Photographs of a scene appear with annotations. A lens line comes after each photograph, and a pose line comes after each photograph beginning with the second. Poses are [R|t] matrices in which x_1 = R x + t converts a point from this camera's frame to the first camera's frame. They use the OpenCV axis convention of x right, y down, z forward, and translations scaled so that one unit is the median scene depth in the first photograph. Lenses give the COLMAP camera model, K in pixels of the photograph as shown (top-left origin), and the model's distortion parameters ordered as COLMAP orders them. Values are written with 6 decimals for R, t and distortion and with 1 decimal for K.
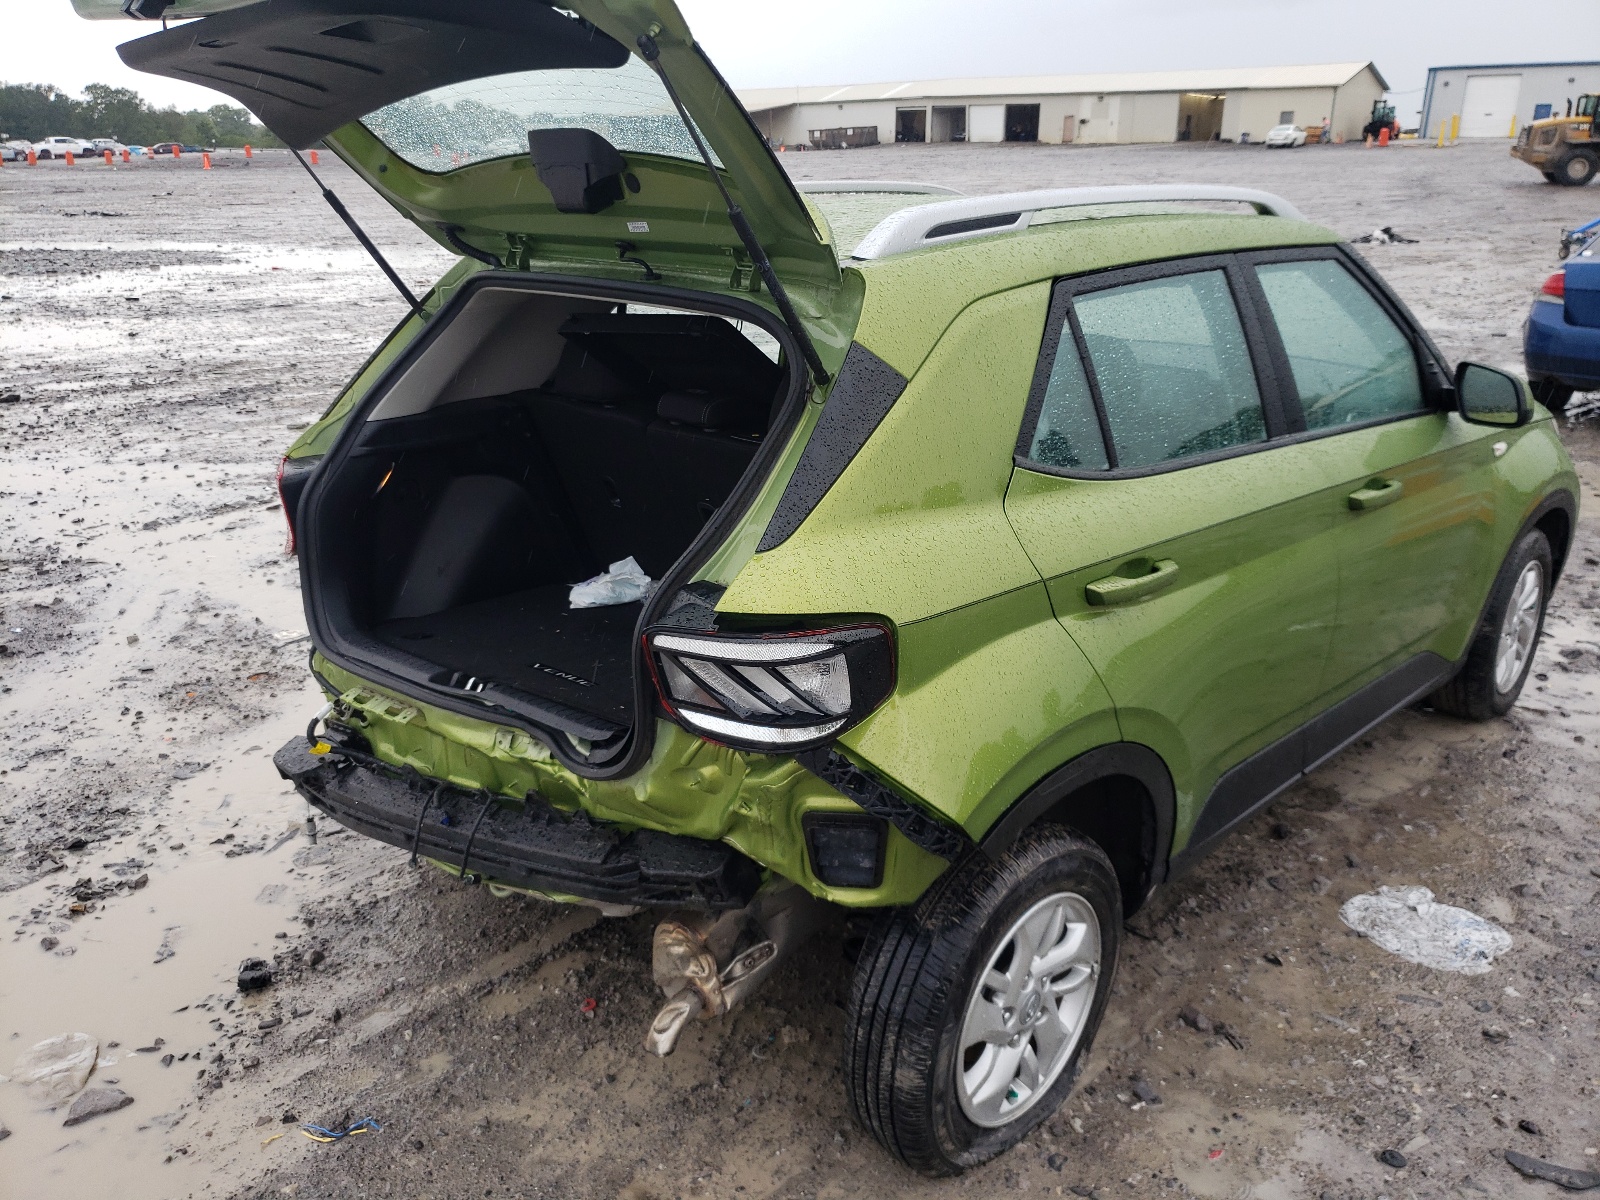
lens RADIAL K [[1212.5, 0, 800.0], [0, 1212.5, 605.0], [0, 0, 1]] dist [0.009250, 0.005044]
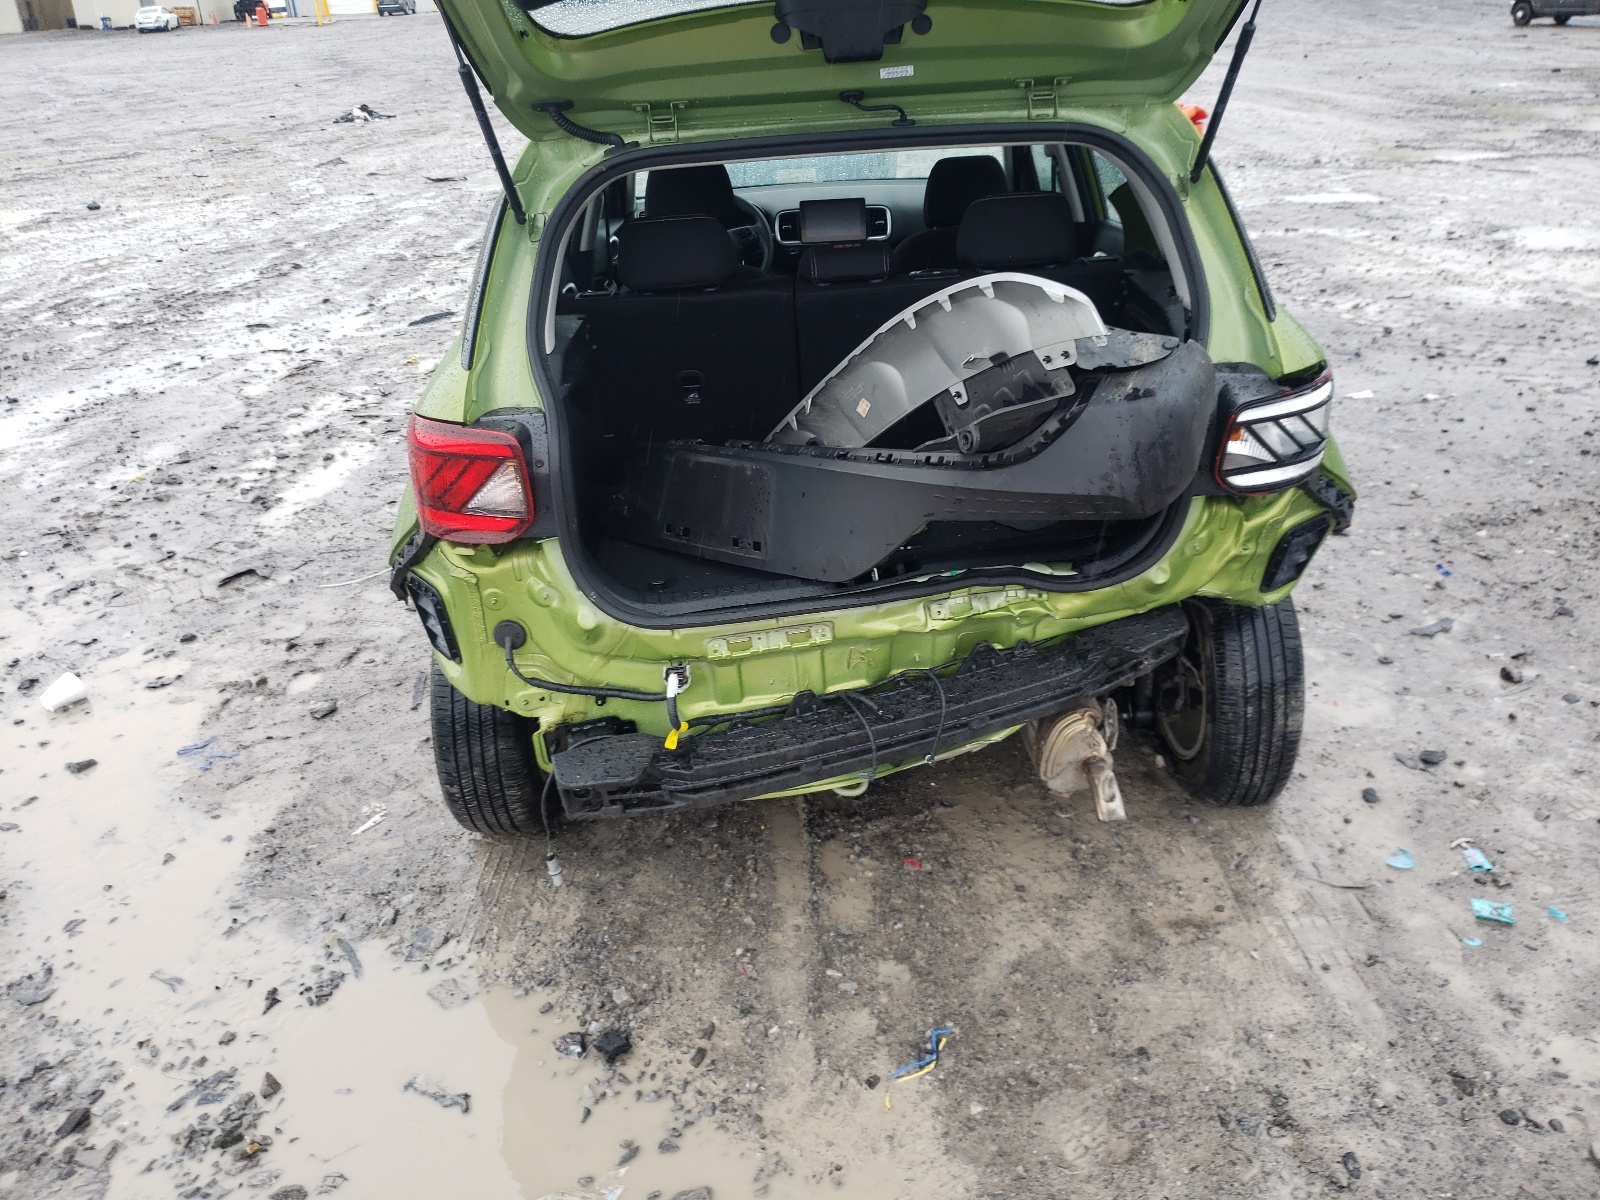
lens RADIAL K [[1224.1, 0, 799.6], [0, 1224.1, 595.8], [0, 0, 1]] dist [0.012318, -0.003725]
pose [[0.694299, -0.341345, 0.633587, -0.902912], [0.294614, 0.938025, 0.182517, -0.109385], [-0.656621, 0.059942, 0.751835, 0.305721]]
